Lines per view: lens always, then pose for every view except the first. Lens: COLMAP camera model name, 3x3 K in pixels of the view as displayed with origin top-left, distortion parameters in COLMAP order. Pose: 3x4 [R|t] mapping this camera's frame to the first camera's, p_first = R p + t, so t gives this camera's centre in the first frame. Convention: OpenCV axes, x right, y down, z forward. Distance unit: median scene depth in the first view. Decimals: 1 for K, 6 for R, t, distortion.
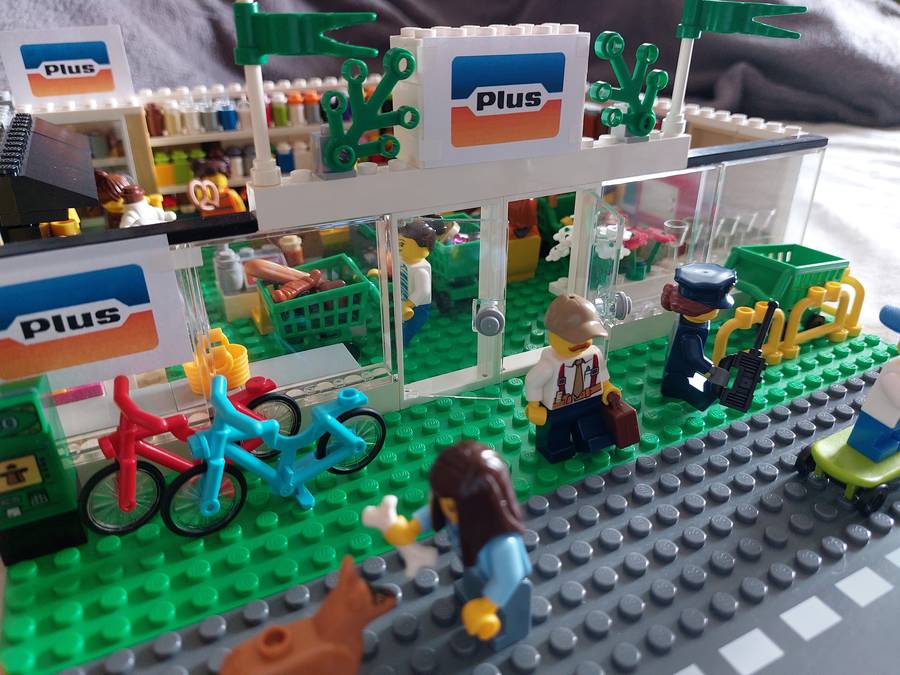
lens RADIAL K [[686.8, 0, 456.1], [0, 686.8, 333.8], [0, 0, 1]] dist [0.020408, -0.028336]
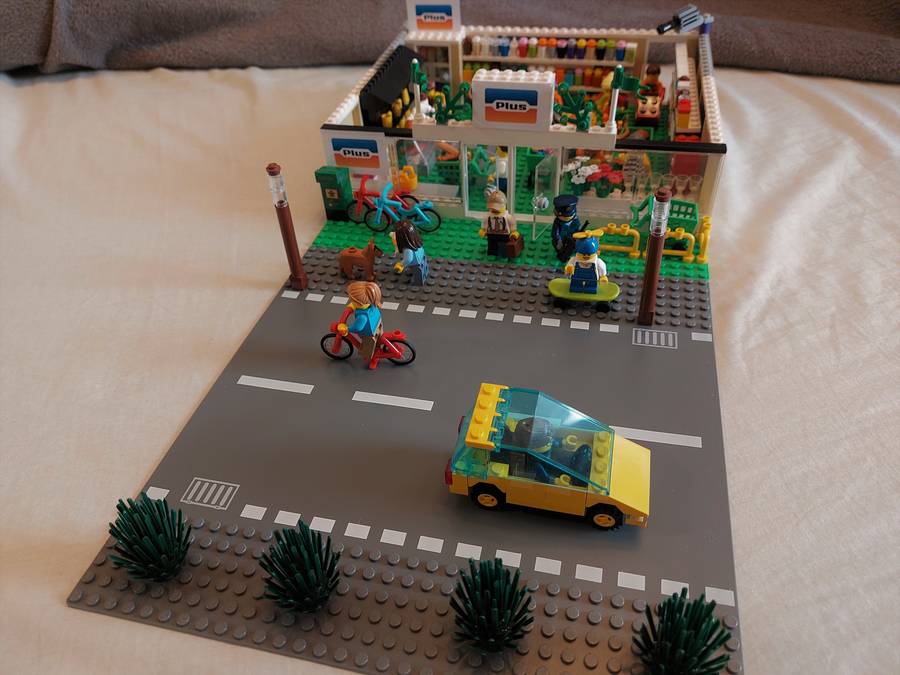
lens RADIAL K [[686.8, 0, 445.0], [0, 686.8, 347.1], [0, 0, 1]] dist [0.020408, -0.028336]
pose [[0.754010, 0.407318, -0.515326, 1.503322], [-0.251066, 0.903668, 0.346915, -0.353623], [0.606988, -0.132196, 0.783639, -1.171691]]
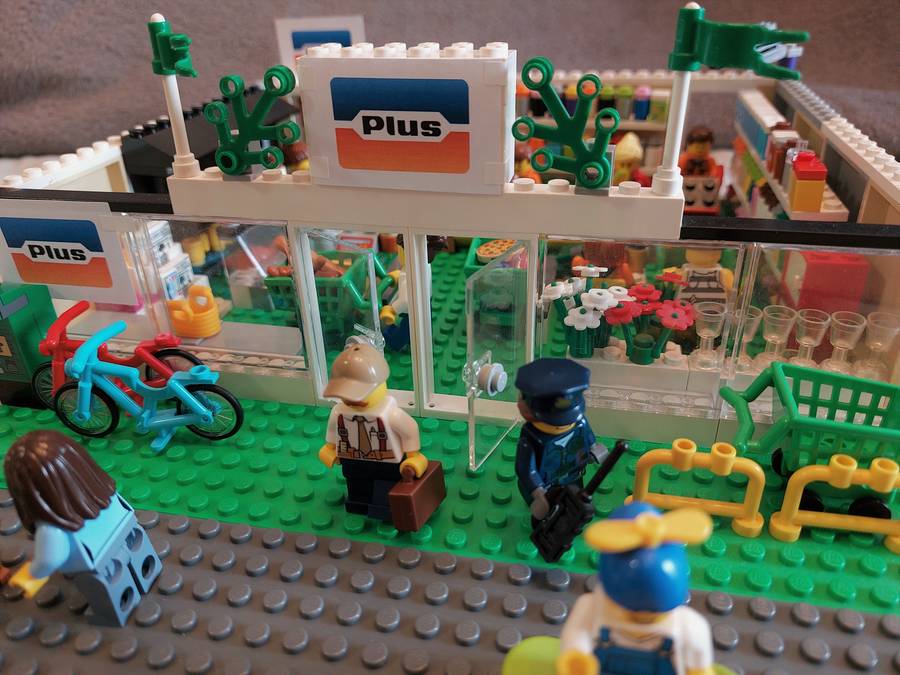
lens RADIAL K [[686.8, 0, 454.4], [0, 686.8, 333.6], [0, 0, 1]] dist [0.020408, -0.028336]
pose [[0.766501, 0.292160, -0.571943, 0.735697], [-0.266448, 0.954944, 0.130718, -0.212949], [0.584364, 0.052197, 0.809811, 0.306258]]
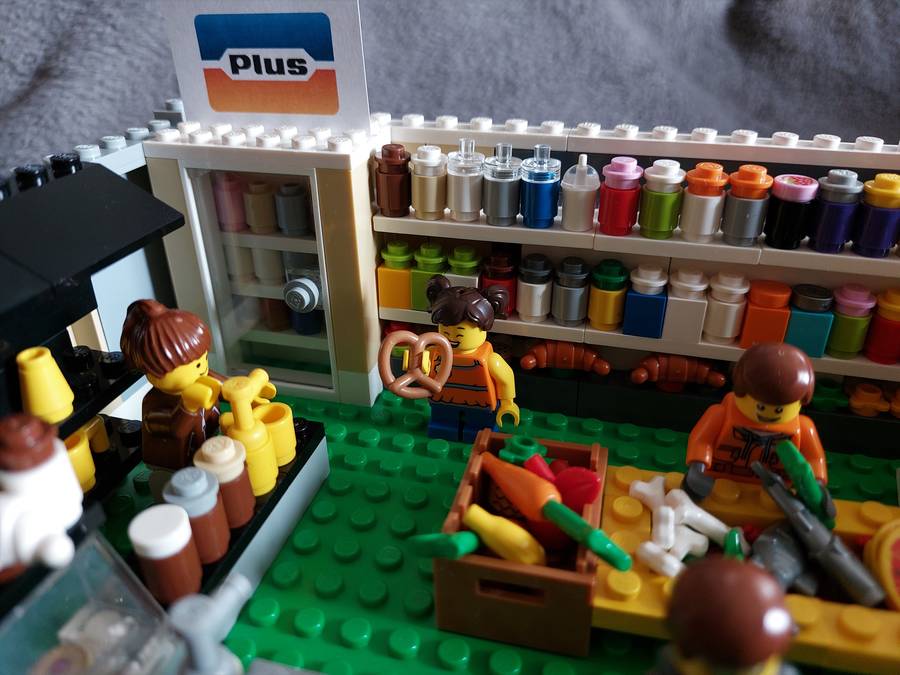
lens RADIAL K [[686.8, 0, 451.0], [0, 686.8, 339.6], [0, 0, 1]] dist [0.020408, -0.028336]
pose [[0.744772, 0.319738, -0.585732, -0.151673], [-0.297281, 0.944802, 0.137746, -0.498116], [0.597443, 0.071537, 0.798714, 1.131107]]
